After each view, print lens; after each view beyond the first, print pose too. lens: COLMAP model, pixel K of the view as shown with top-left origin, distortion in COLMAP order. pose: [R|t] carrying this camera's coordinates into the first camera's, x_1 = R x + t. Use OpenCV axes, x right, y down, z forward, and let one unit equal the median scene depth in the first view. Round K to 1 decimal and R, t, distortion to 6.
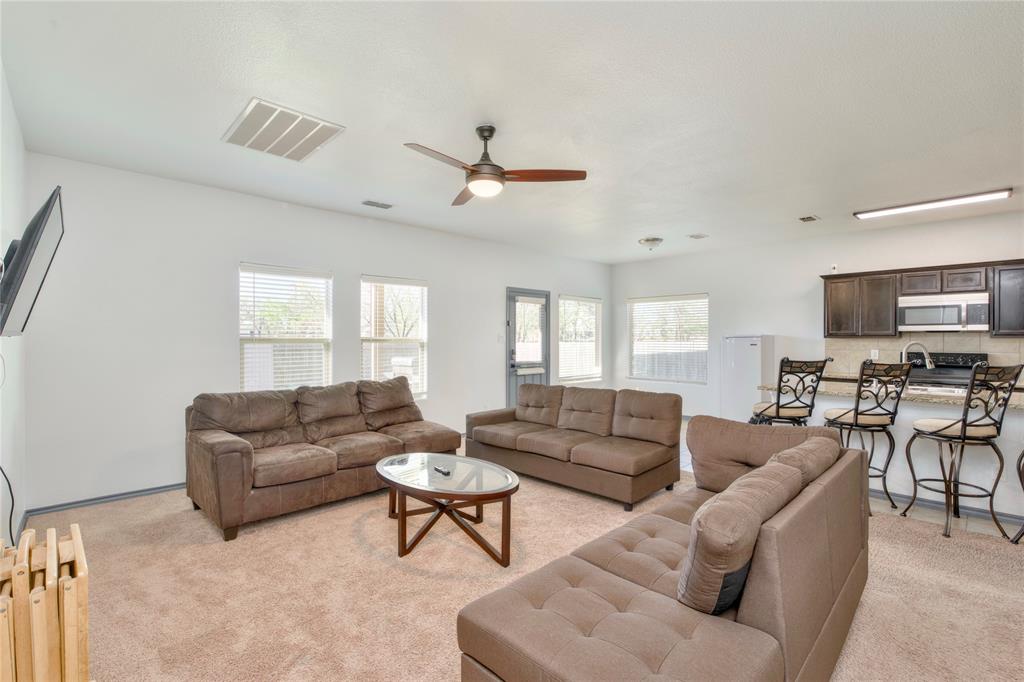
lens RADIAL K [[458.7, 0, 520.9], [0, 458.7, 346.1], [0, 0, 1]] dist [-0.003072, -0.000211]
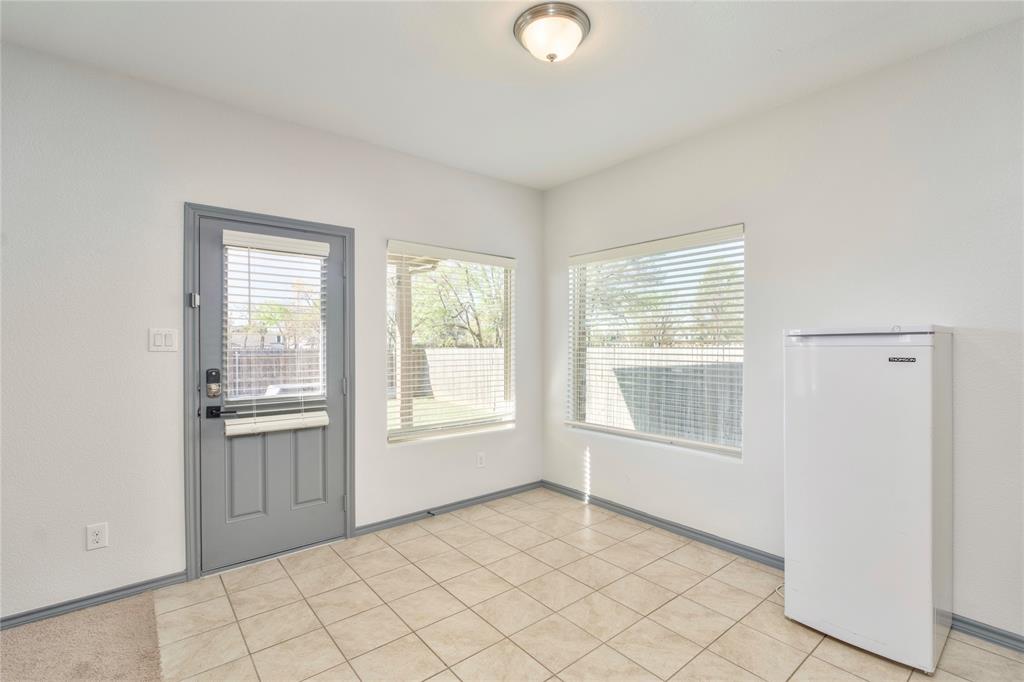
lens RADIAL K [[458.7, 0, 516.7], [0, 458.7, 341.8], [0, 0, 1]] dist [-0.003072, -0.000211]
pose [[0.996562, -0.000823, -0.082842, 0.252929], [-0.000799, 0.999809, -0.019549, -0.007739], [0.082842, 0.019548, 0.996371, 0.612155]]
